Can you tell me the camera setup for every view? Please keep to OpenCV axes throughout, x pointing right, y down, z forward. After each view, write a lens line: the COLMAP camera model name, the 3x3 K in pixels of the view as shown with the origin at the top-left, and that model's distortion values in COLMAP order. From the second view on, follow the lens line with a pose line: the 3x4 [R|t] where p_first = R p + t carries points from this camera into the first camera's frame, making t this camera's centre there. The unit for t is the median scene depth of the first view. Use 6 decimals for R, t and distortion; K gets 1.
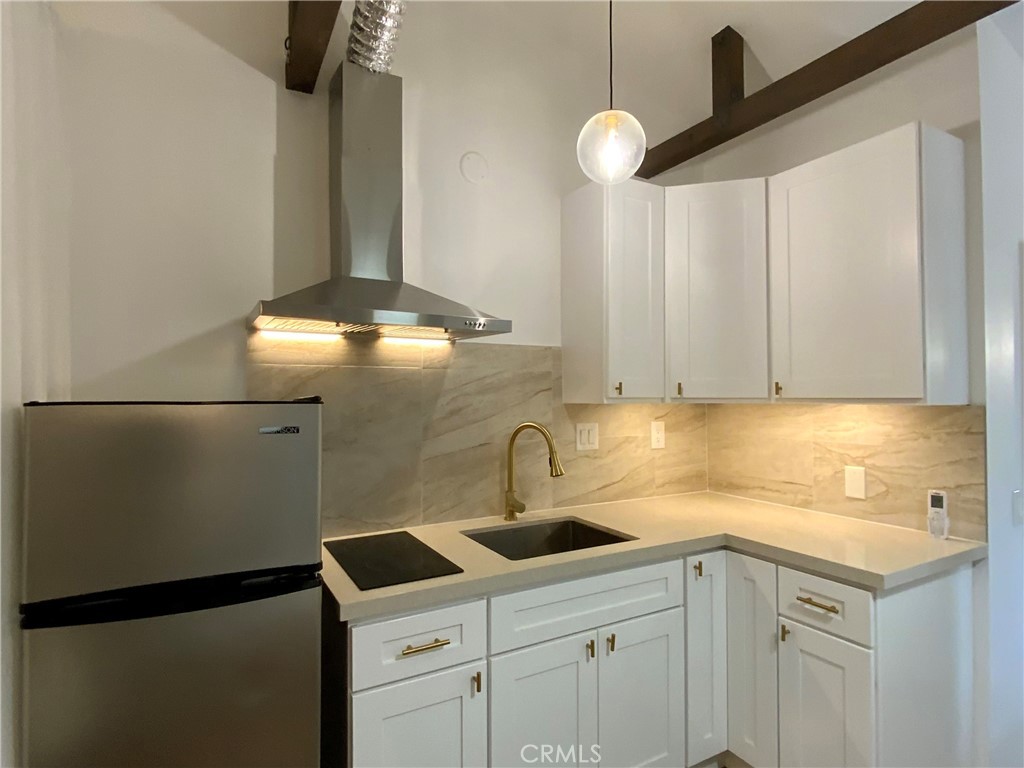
lens RADIAL K [[552.2, 0, 513.4], [0, 552.2, 385.7], [0, 0, 1]] dist [0.018159, -0.000102]
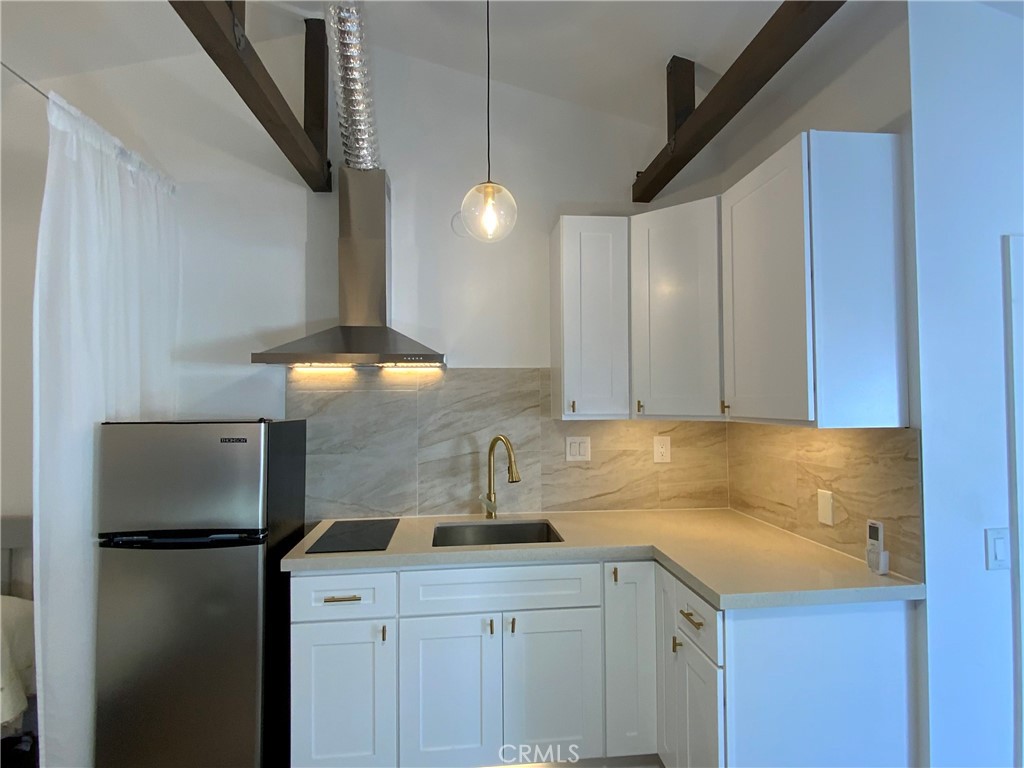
lens RADIAL K [[552.2, 0, 509.2], [0, 552.2, 383.0], [0, 0, 1]] dist [0.018159, -0.000102]
pose [[0.916929, -0.016073, -0.398726, 0.524515], [0.011461, 0.999837, -0.013948, -0.028614], [0.398885, 0.008220, 0.916964, -0.069679]]
